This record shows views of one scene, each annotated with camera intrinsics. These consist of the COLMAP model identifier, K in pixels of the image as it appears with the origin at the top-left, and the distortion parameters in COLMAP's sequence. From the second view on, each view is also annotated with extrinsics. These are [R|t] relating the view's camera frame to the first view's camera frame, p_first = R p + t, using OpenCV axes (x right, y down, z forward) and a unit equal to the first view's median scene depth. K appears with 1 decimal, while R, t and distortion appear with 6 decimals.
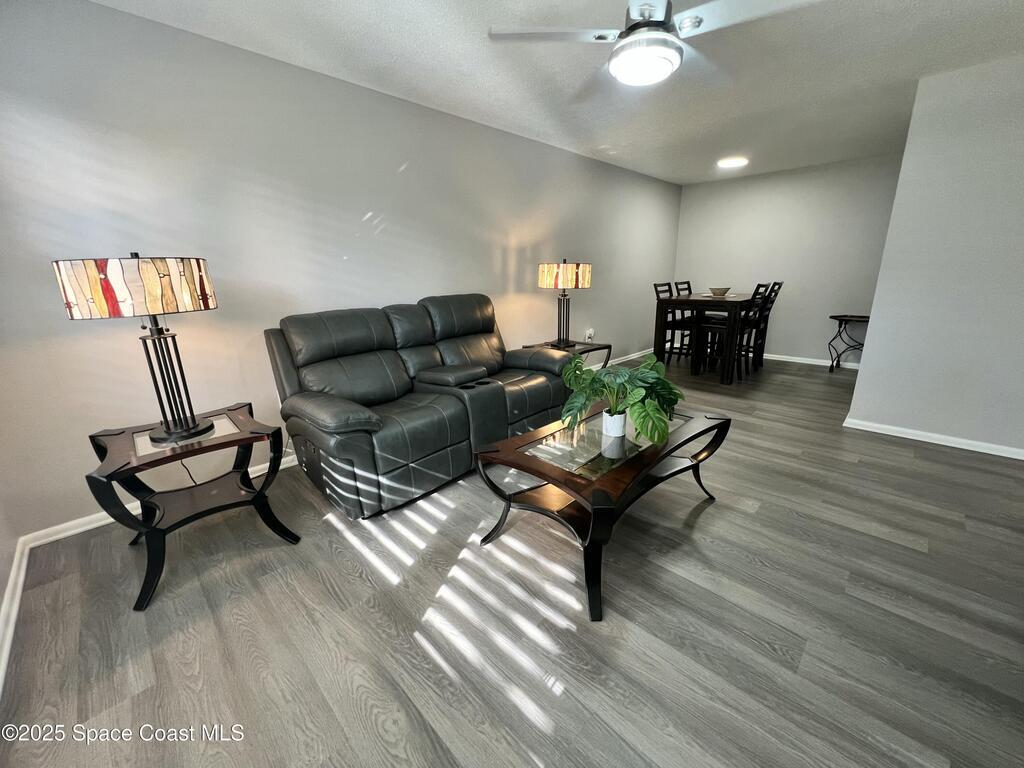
lens RADIAL K [[413.9, 0, 522.6], [0, 413.9, 381.7], [0, 0, 1]] dist [-0.002421, 0.001070]
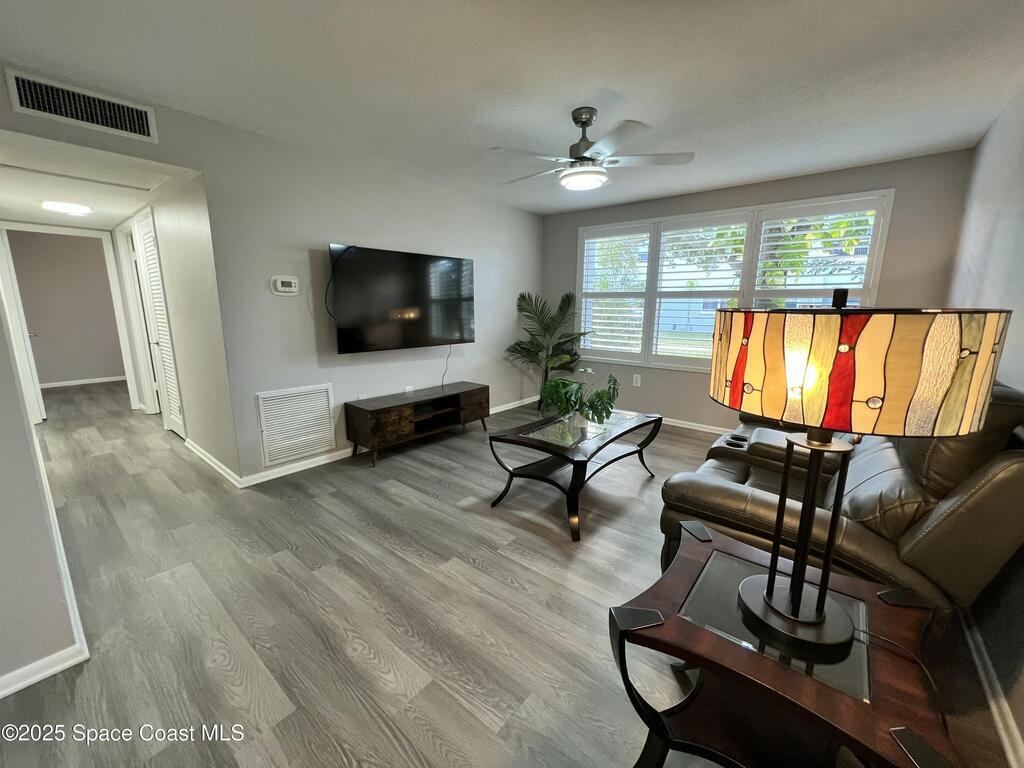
lens RADIAL K [[407.5, 0, 511.9], [0, 407.5, 385.1], [0, 0, 1]] dist [-0.005485, 0.000911]
pose [[-0.996124, 0.030895, -0.082356, 0.555308], [-0.008330, 0.898946, 0.437981, -0.627389], [0.087565, 0.436969, -0.895204, 2.199268]]
